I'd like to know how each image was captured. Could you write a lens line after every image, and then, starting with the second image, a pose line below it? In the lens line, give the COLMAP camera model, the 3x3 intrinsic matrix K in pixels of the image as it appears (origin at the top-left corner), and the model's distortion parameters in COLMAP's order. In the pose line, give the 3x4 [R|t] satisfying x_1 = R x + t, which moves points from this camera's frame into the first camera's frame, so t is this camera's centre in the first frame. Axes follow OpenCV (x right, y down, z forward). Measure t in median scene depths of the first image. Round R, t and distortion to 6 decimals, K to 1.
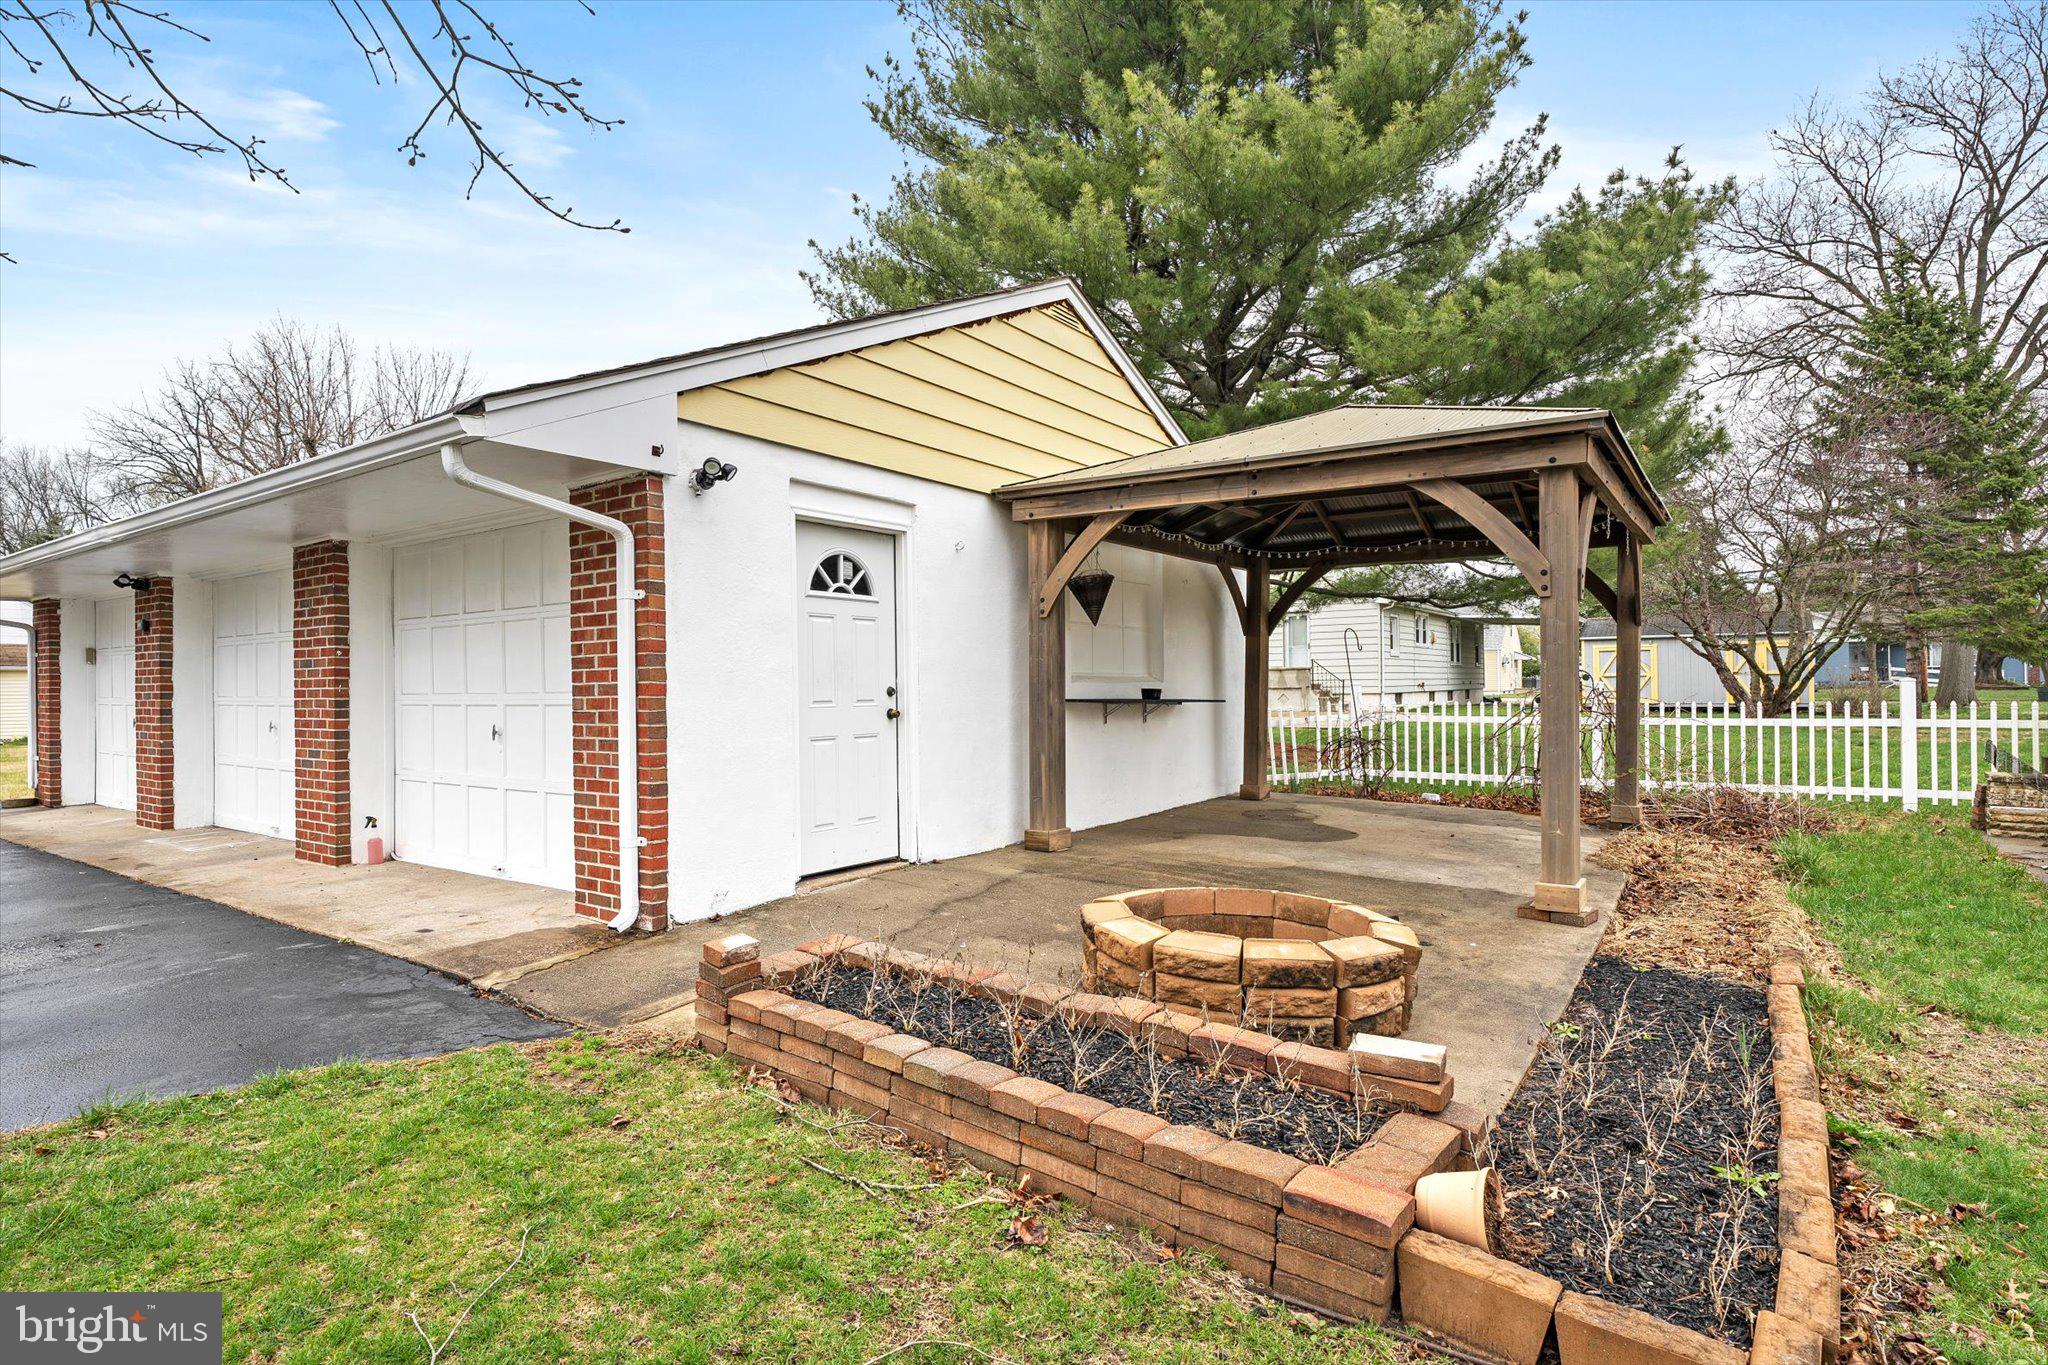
lens RADIAL K [[1006.9, 0, 1027.3], [0, 1006.9, 685.2], [0, 0, 1]] dist [0.002397, -0.000093]
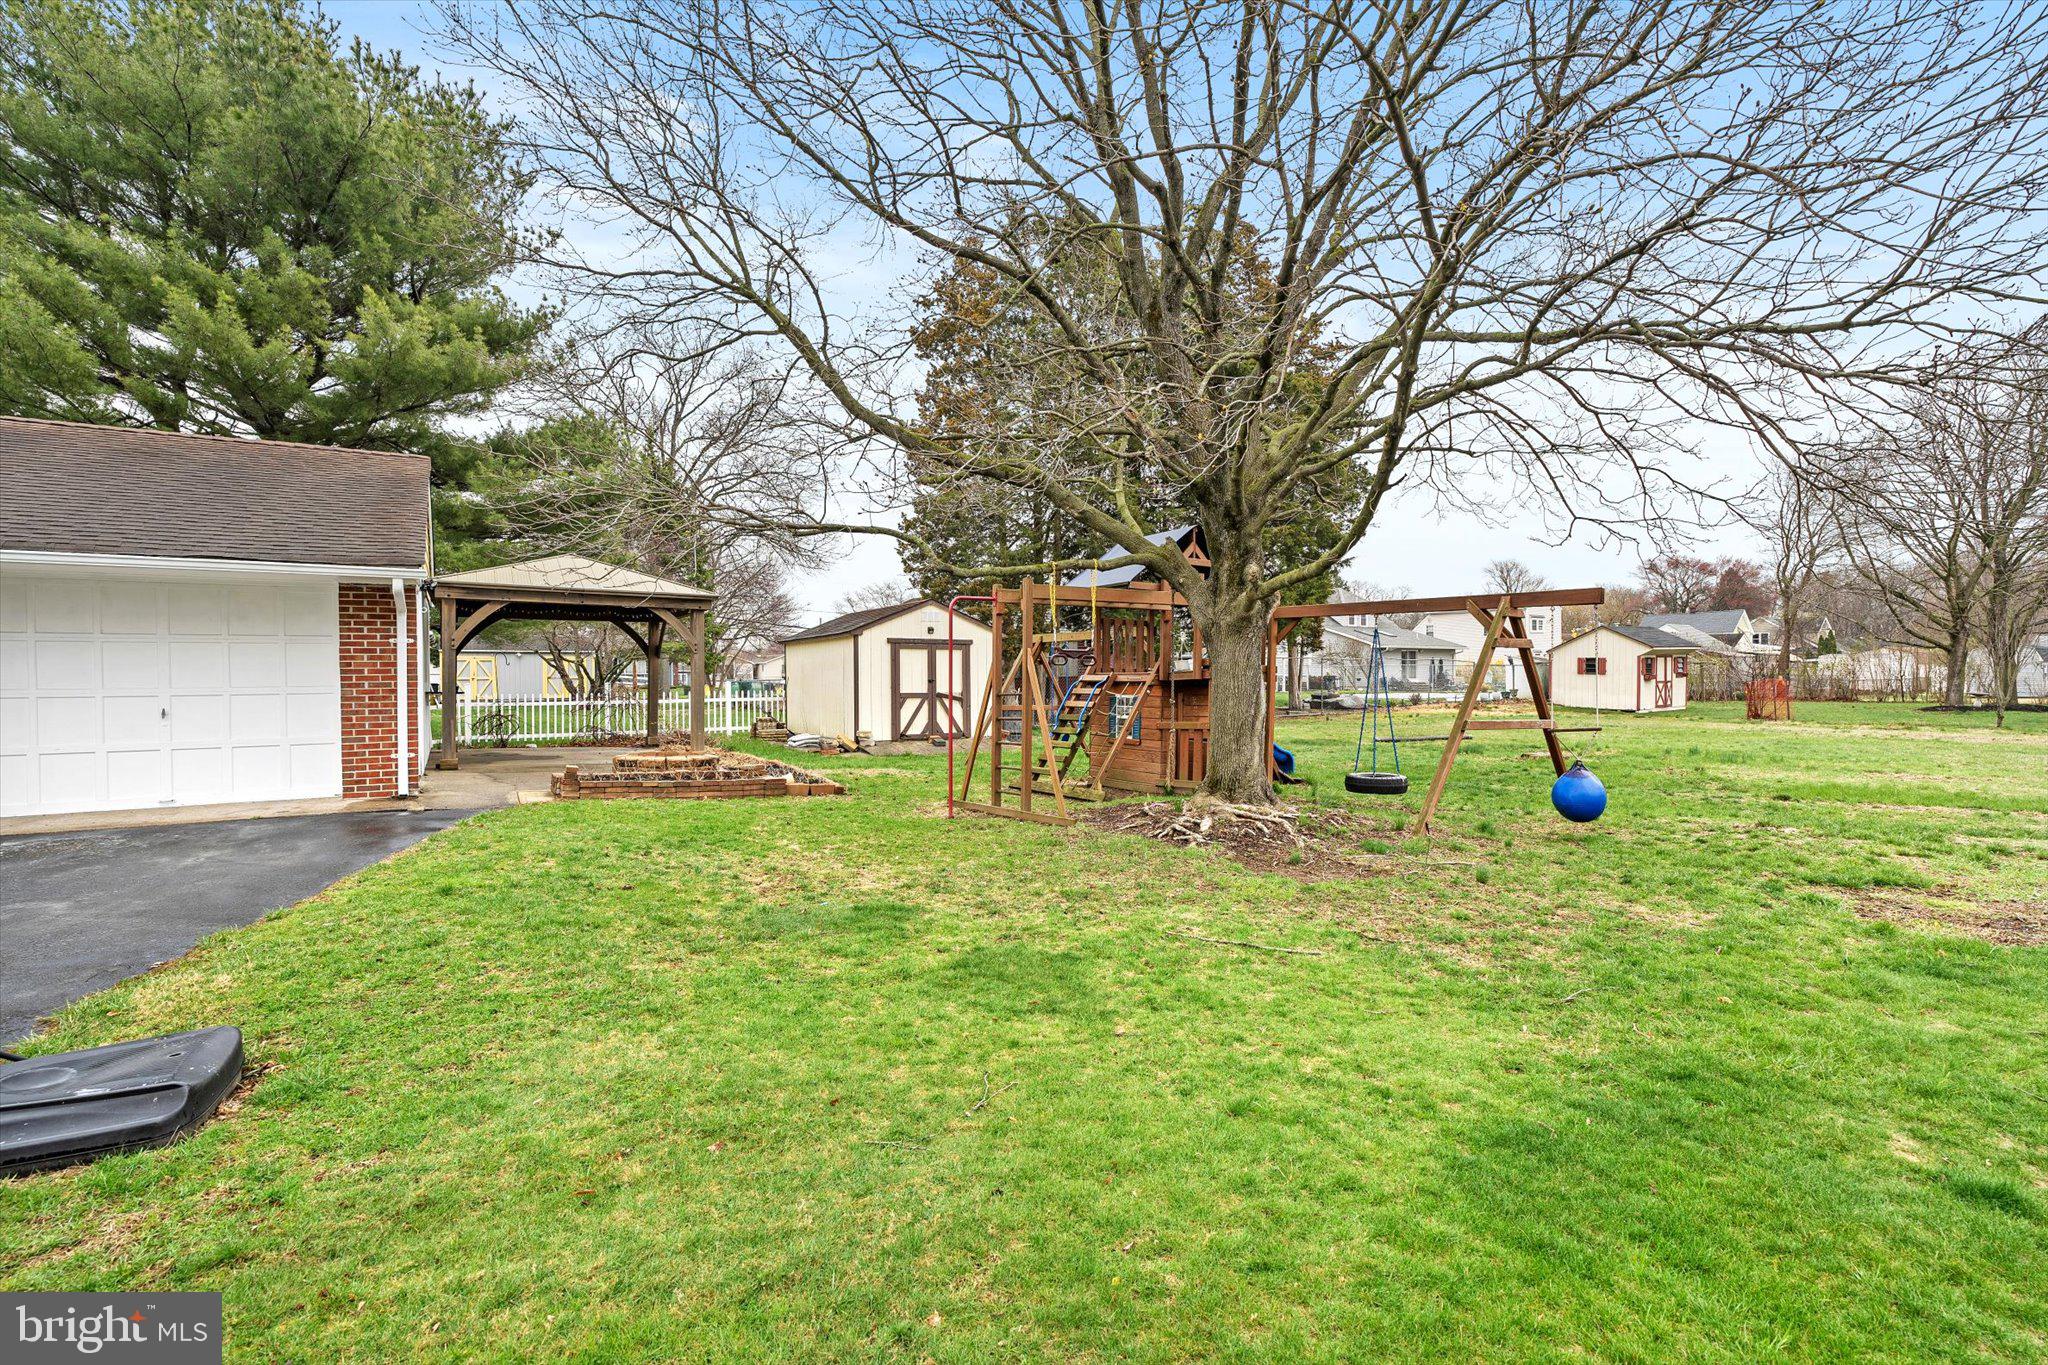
lens RADIAL K [[920.3, 0, 1020.0], [0, 920.3, 684.6], [0, 0, 1]] dist [-0.000755, 0.000984]
pose [[0.395128, -0.000290, 0.918626, -0.888939], [0.003168, 0.999994, -0.001047, 0.005301], [-0.918621, 0.003324, 0.395126, -0.524674]]
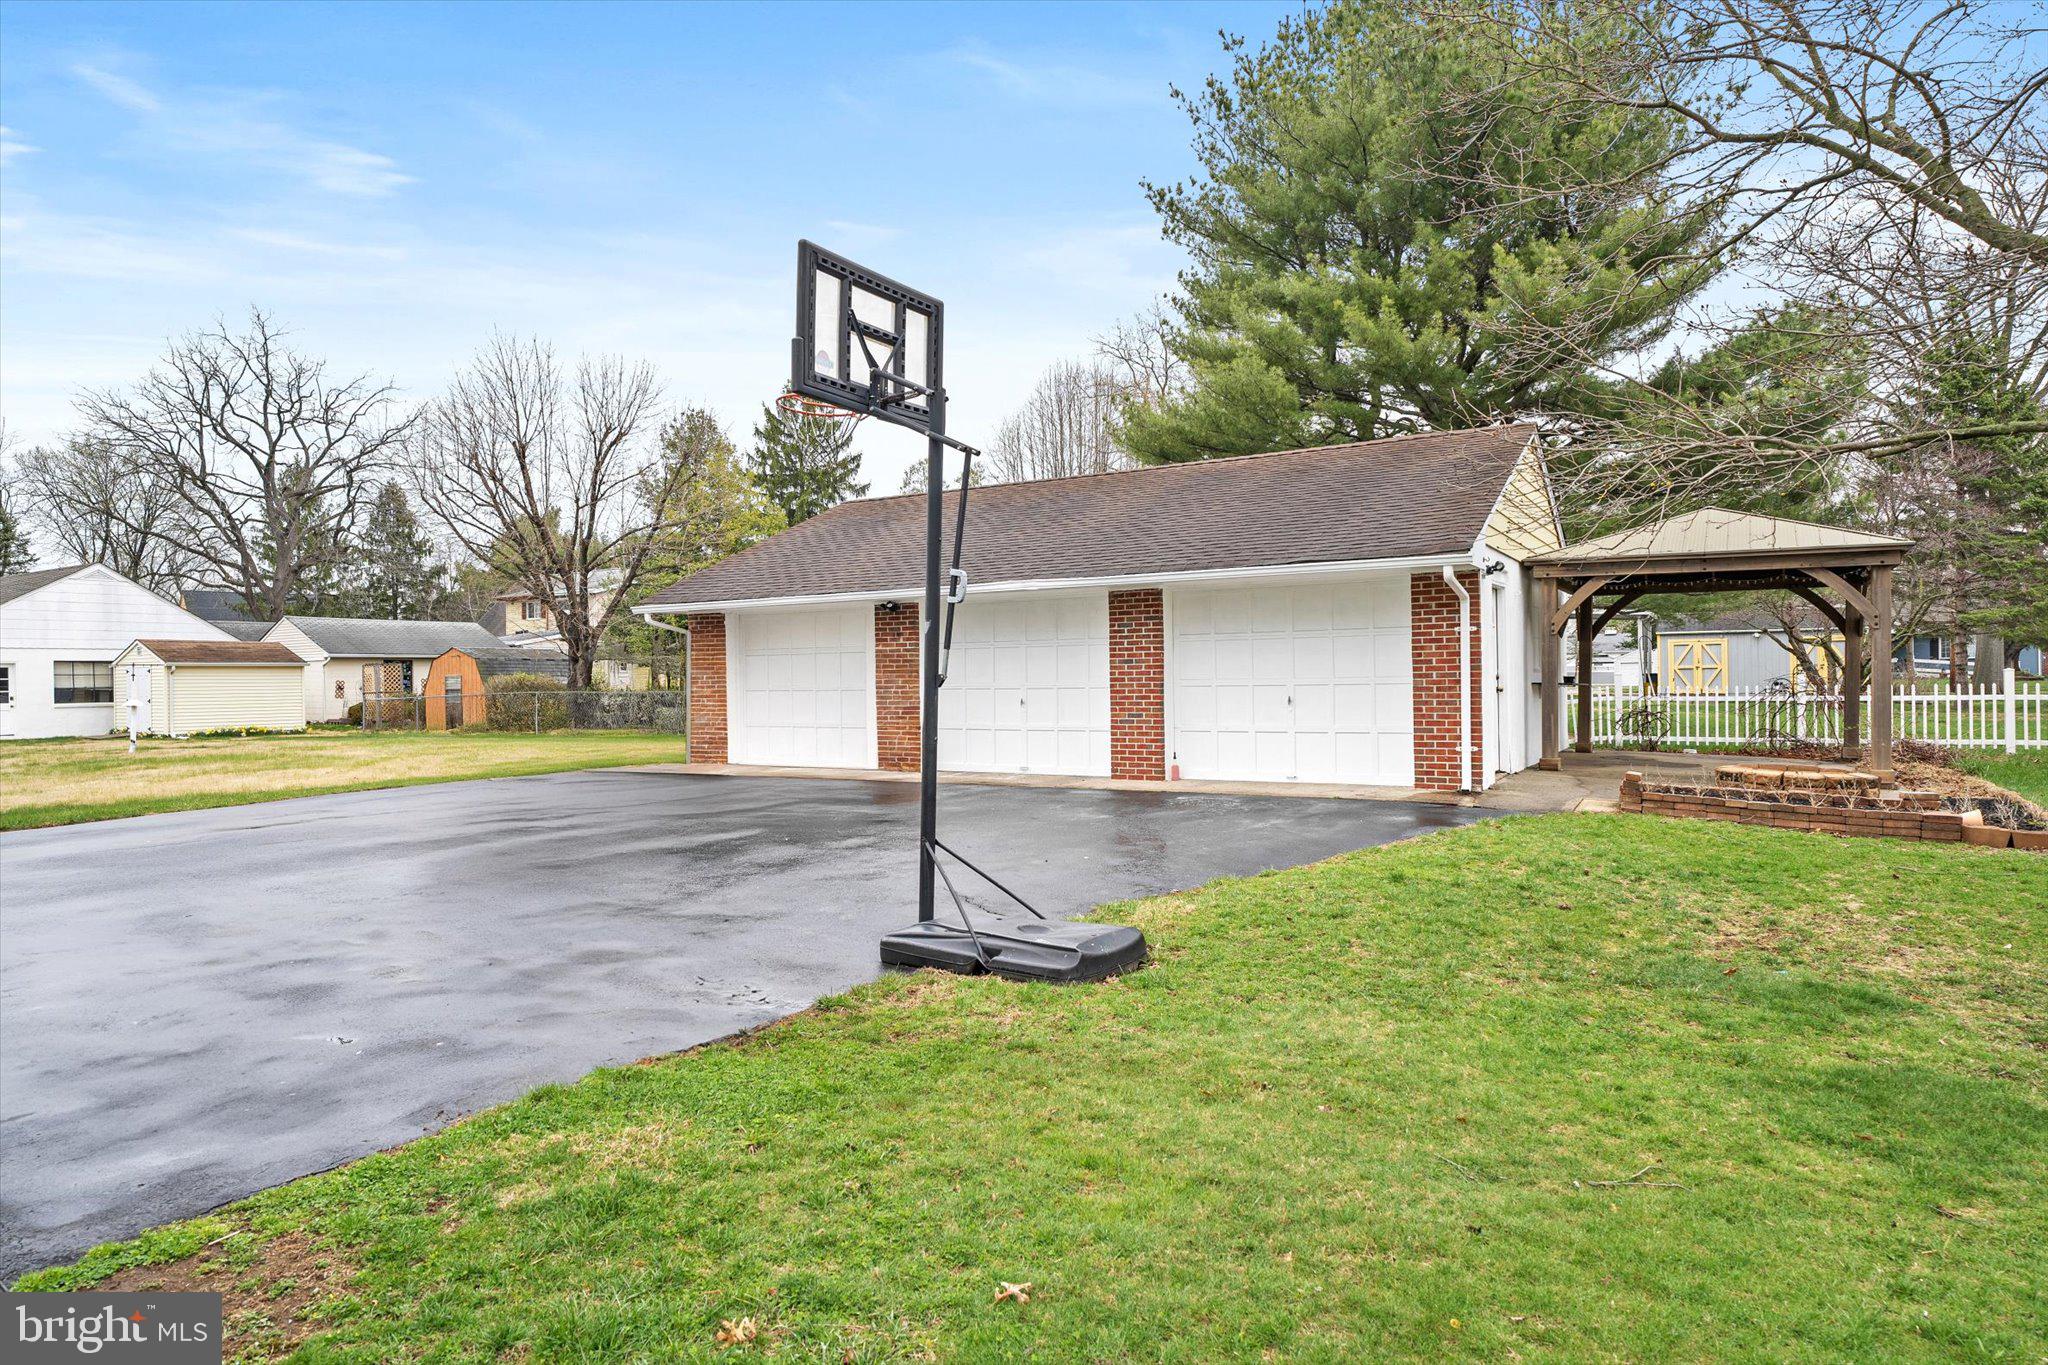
lens RADIAL K [[1186.3, 0, 1017.0], [0, 1186.3, 678.8], [0, 0, 1]] dist [0.003386, 0.003000]
pose [[0.997060, -0.003037, 0.076562, -0.791696], [0.003176, 0.999994, -0.001694, 0.007089], [-0.076557, 0.001932, 0.997063, -0.713020]]
